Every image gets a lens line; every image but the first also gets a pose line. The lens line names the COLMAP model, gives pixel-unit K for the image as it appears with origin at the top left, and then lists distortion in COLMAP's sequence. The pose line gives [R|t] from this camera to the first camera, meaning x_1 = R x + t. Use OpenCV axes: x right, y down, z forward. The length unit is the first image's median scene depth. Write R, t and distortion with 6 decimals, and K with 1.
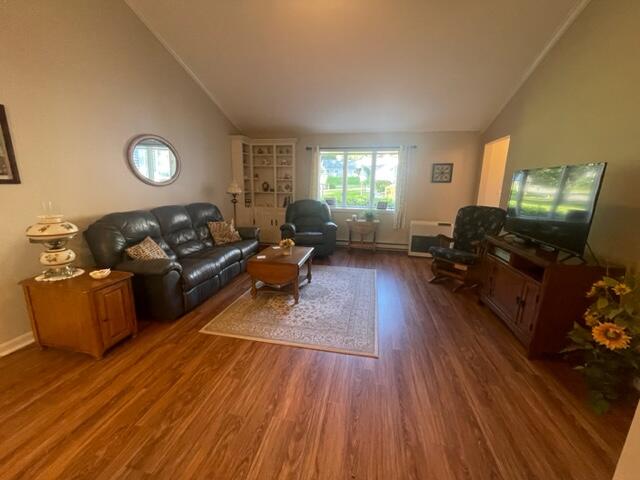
lens RADIAL K [[258.2, 0, 320.8], [0, 258.2, 238.2], [0, 0, 1]] dist [-0.003694, -0.000032]
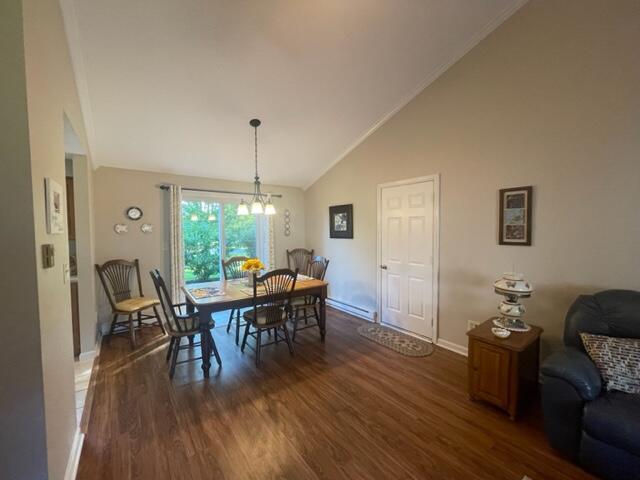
lens RADIAL K [[258.2, 0, 319.1], [0, 258.2, 238.6], [0, 0, 1]] dist [-0.003694, -0.000032]
pose [[-0.664272, 0.016858, -0.747301, 0.182600], [-0.162328, 0.972634, 0.166233, -0.128634], [0.729652, 0.231732, -0.643357, 0.468503]]
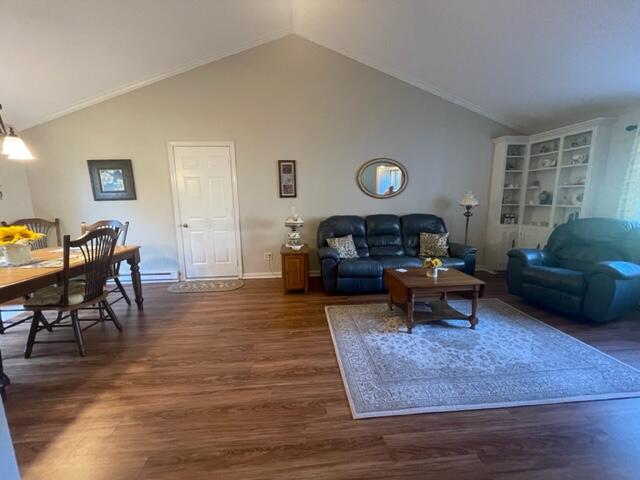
lens RADIAL K [[258.2, 0, 319.5], [0, 258.2, 240.5], [0, 0, 1]] dist [-0.003694, -0.000032]
pose [[0.276915, 0.132517, -0.951713, 0.378747], [-0.182743, 0.979631, 0.083233, -0.038178], [0.943357, 0.150871, 0.295491, 0.279169]]
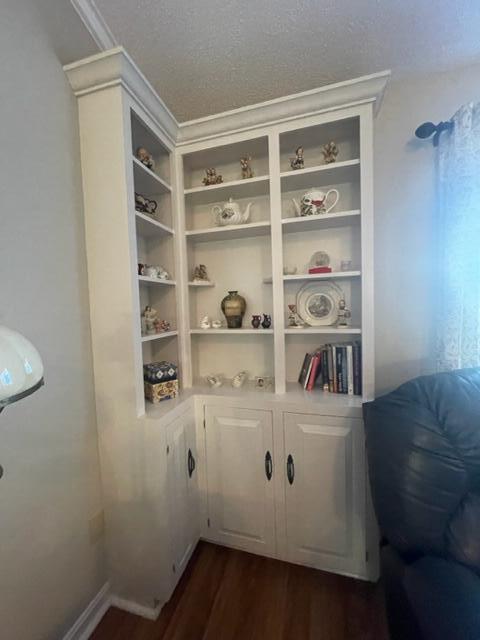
lens RADIAL K [[258.2, 0, 239.7], [0, 258.2, 321.4], [0, 0, 1]] dist [-0.003694, -0.000032]
pose [[0.995337, -0.044633, -0.085510, -0.231105], [0.031093, 0.987646, -0.153588, -0.184498], [0.091308, 0.150213, 0.984428, 0.926555]]
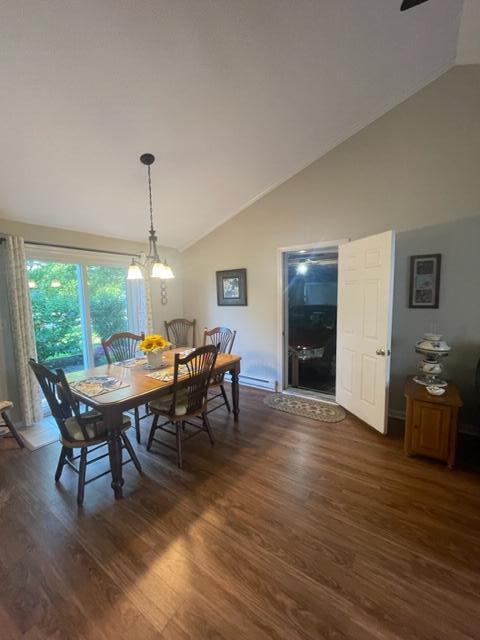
lens RADIAL K [[258.2, 0, 240.3], [0, 258.2, 319.2], [0, 0, 1]] dist [-0.003694, -0.000032]
pose [[-0.395361, 0.080338, -0.915006, 0.212956], [-0.180974, 0.969828, 0.163348, -0.086141], [0.900521, 0.230173, -0.368893, 0.258949]]
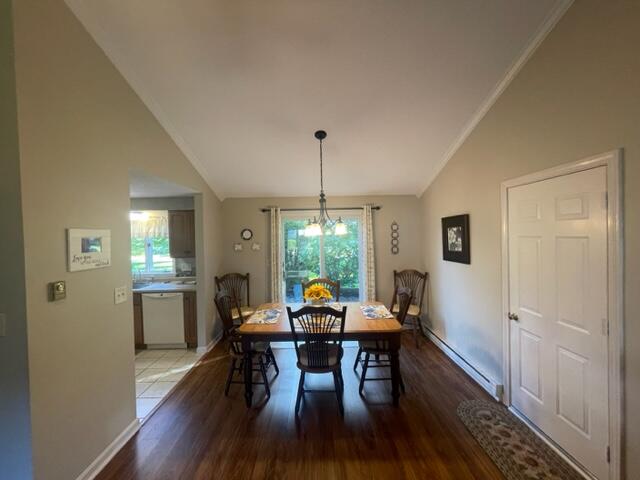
lens RADIAL K [[258.2, 0, 318.8], [0, 258.2, 238.6], [0, 0, 1]] dist [-0.003694, -0.000032]
pose [[-0.978520, 0.003272, -0.206124, -0.108495], [-0.041540, 0.976235, 0.212698, -0.177671], [0.201922, 0.216692, -0.955130, 0.479219]]
